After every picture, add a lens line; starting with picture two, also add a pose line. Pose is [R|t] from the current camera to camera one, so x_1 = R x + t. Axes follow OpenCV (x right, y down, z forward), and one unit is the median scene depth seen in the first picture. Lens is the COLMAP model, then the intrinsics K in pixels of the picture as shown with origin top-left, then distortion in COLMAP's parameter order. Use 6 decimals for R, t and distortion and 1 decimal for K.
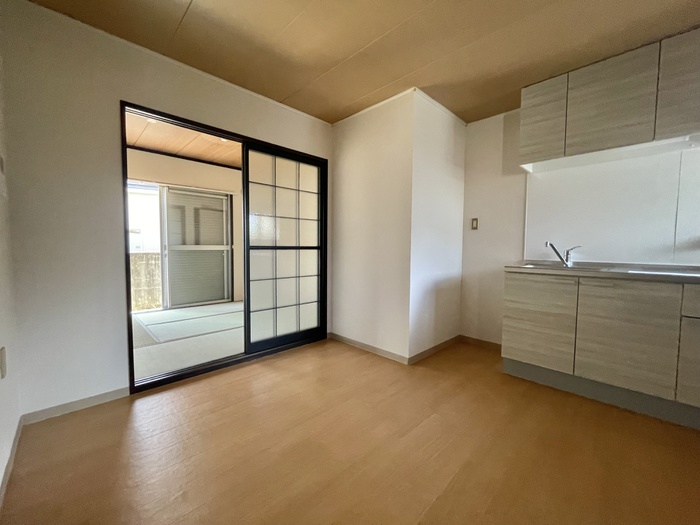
lens RADIAL K [[284.8, 0, 350.0], [0, 284.8, 262.5], [0, 0, 1]] dist [-0.002727, 0.000364]
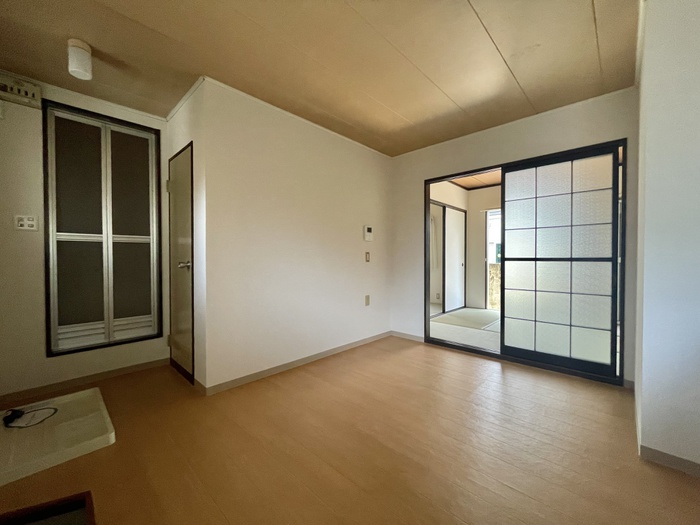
lens RADIAL K [[284.8, 0, 350.0], [0, 284.8, 262.5], [0, 0, 1]] dist [-0.002727, 0.000364]
pose [[0.036908, 0.010762, -0.999261, 0.696984], [-0.052970, 0.998557, 0.008798, -0.015350], [0.997914, 0.052606, 0.037425, 0.326770]]
